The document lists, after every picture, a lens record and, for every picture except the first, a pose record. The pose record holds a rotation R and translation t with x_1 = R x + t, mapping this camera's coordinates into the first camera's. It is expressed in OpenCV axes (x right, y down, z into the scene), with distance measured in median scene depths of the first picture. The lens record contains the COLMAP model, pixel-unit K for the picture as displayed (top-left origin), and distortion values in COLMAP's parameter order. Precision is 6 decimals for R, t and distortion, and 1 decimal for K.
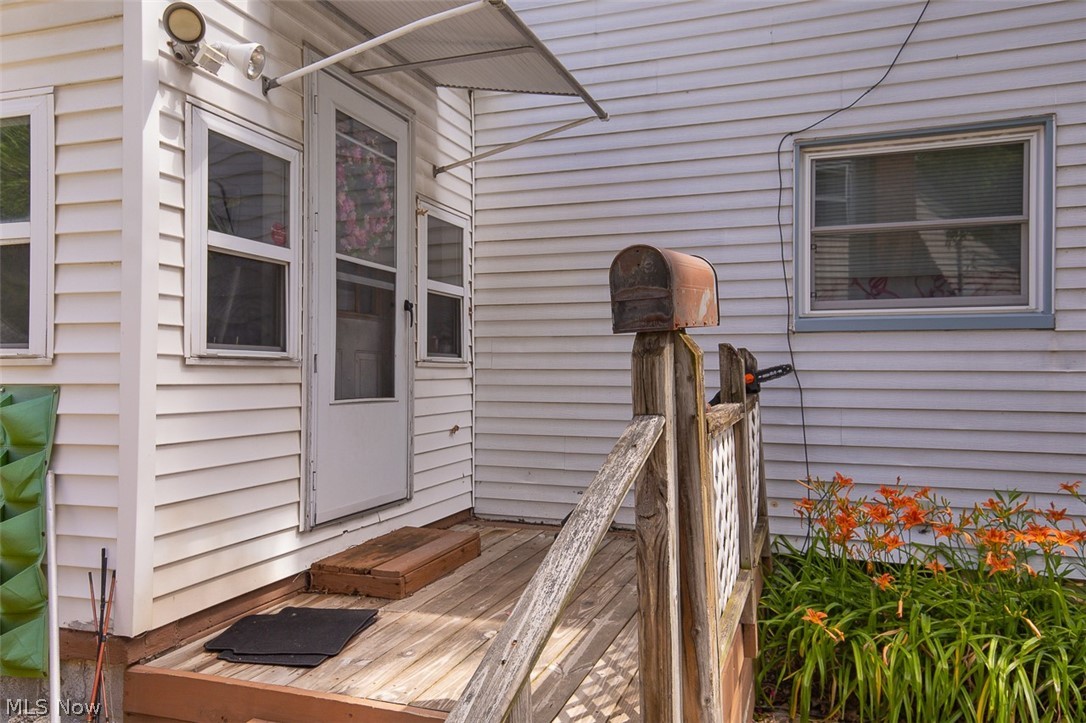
lens RADIAL K [[812.8, 0, 541.8], [0, 812.8, 362.2], [0, 0, 1]] dist [0.039822, 0.001036]
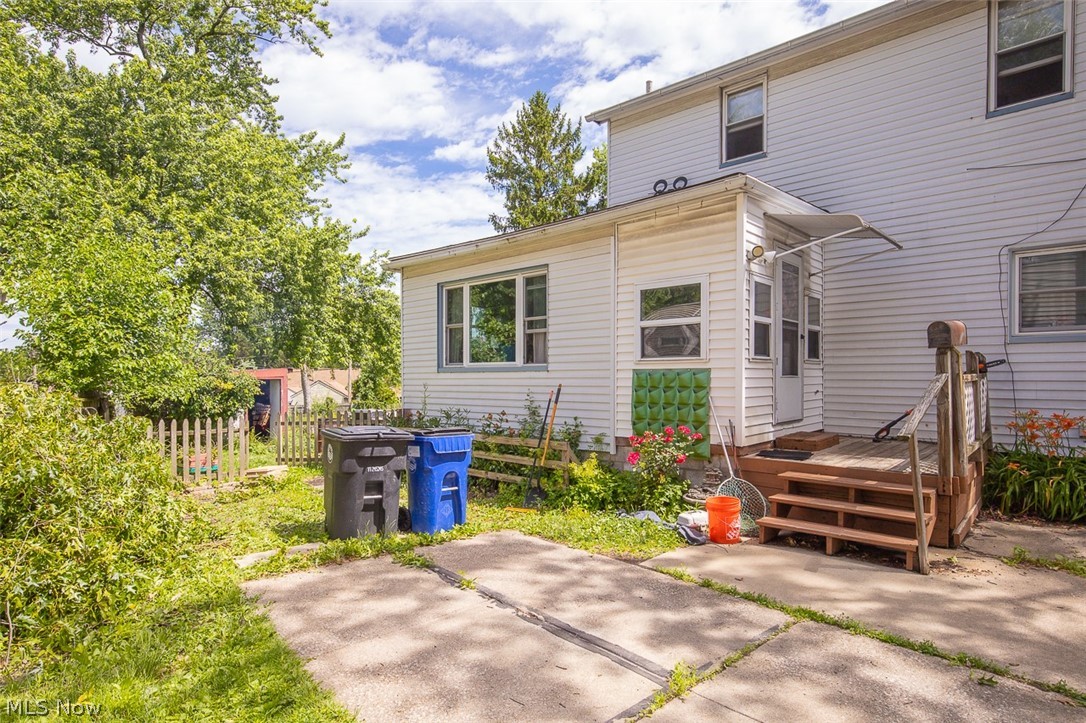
lens RADIAL K [[577.0, 0, 539.3], [0, 577.0, 380.7], [0, 0, 1]] dist [-0.001152, 0.000723]
pose [[0.917374, -0.000535, -0.398026, -0.212947], [0.009935, 0.999718, 0.021556, 0.014550], [0.397902, -0.023729, 0.917121, -0.875421]]
